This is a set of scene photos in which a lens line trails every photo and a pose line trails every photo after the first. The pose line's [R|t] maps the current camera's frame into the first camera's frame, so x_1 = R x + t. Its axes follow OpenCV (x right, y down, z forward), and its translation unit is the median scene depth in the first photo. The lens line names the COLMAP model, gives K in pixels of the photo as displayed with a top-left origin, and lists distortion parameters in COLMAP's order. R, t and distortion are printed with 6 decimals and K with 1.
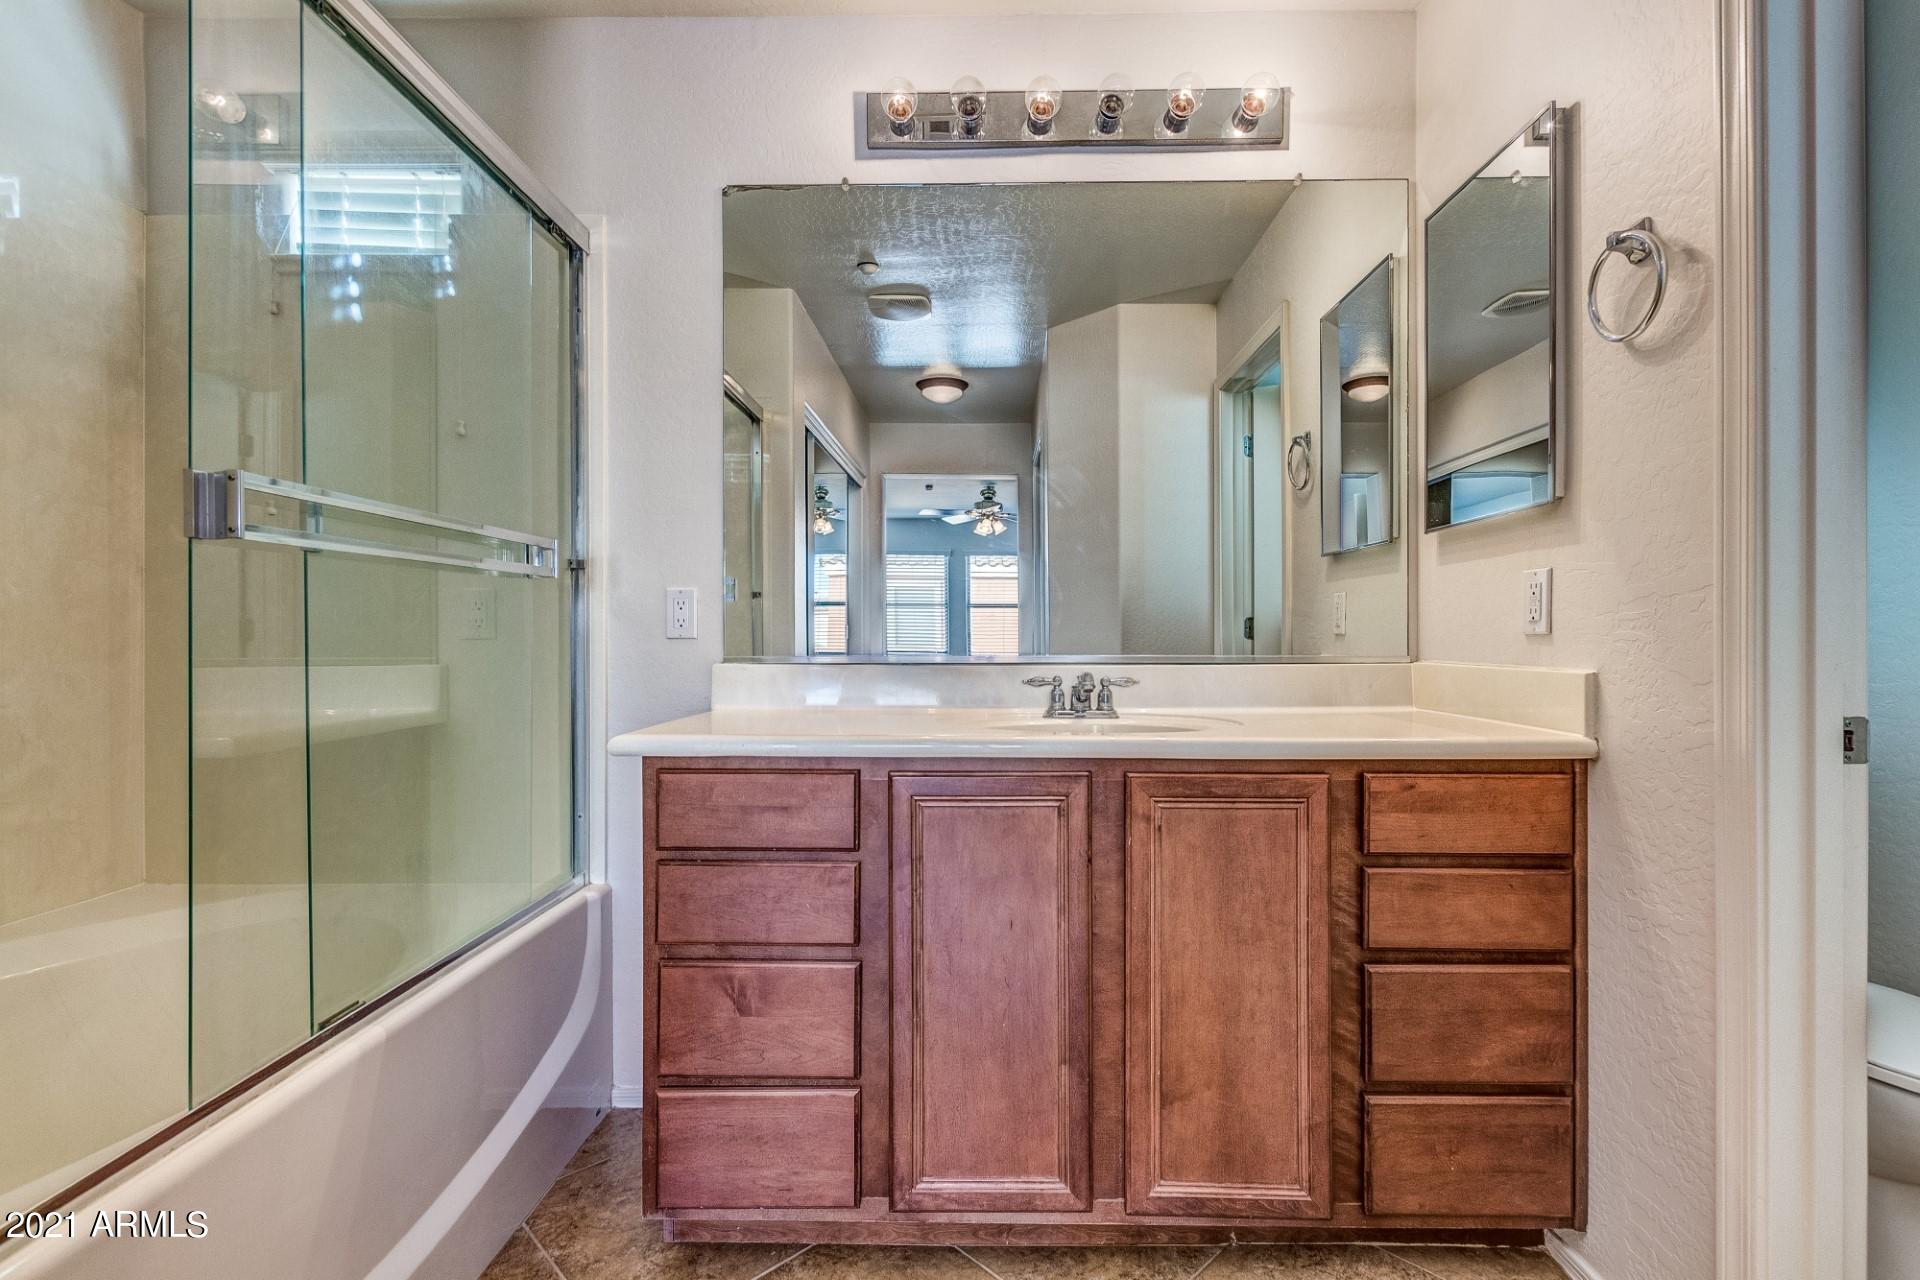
lens RADIAL K [[873.9, 0, 971.2], [0, 873.9, 635.7], [0, 0, 1]] dist [0.011245, 0.002418]
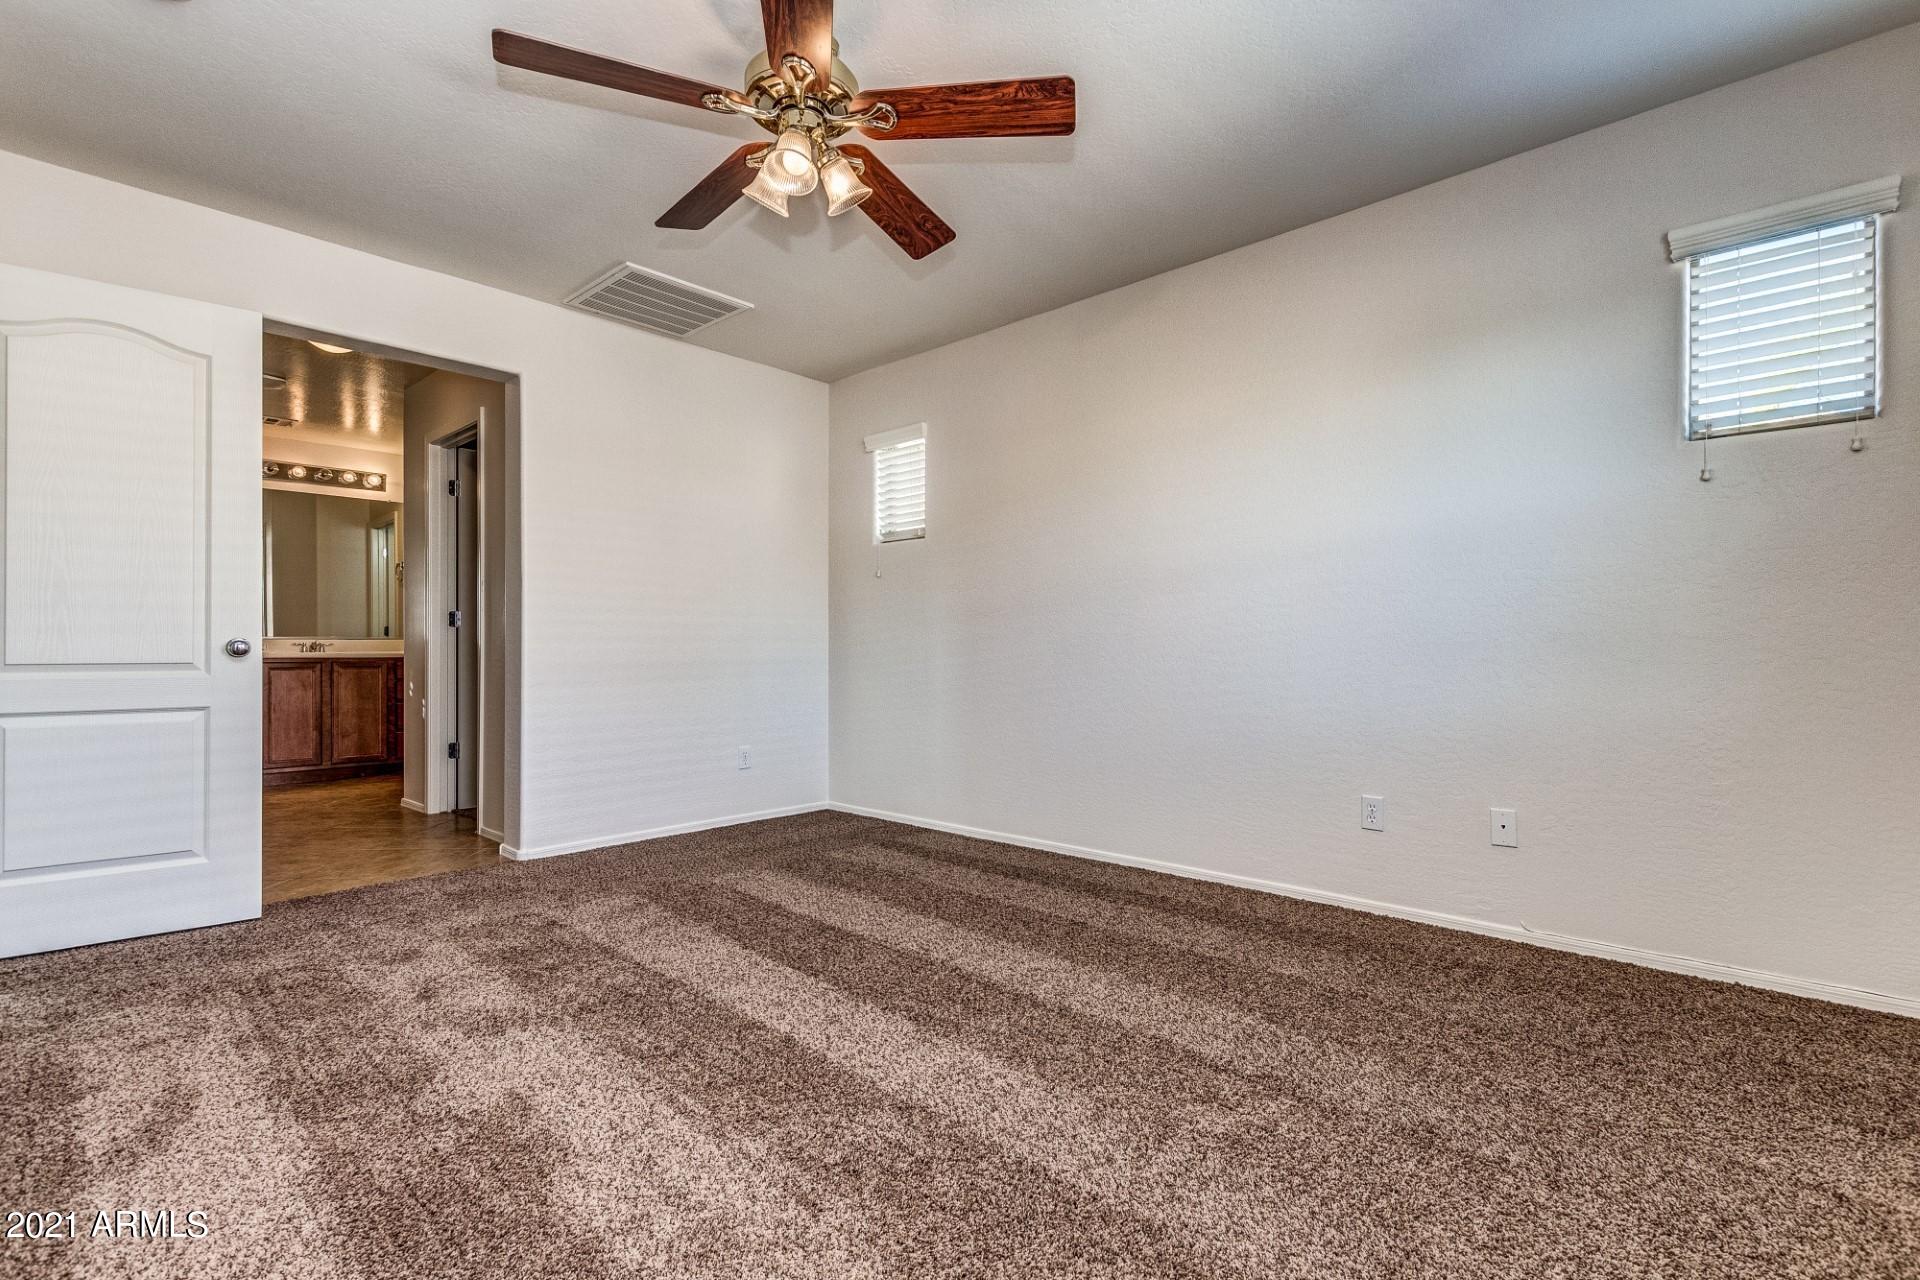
lens RADIAL K [[873.9, 0, 963.1], [0, 873.9, 649.2], [0, 0, 1]] dist [0.011245, 0.002418]
pose [[0.674812, -0.002308, 0.737986, -0.908185], [0.002571, 0.999996, 0.000777, 0.098860], [-0.737985, 0.001374, 0.674816, -4.156979]]
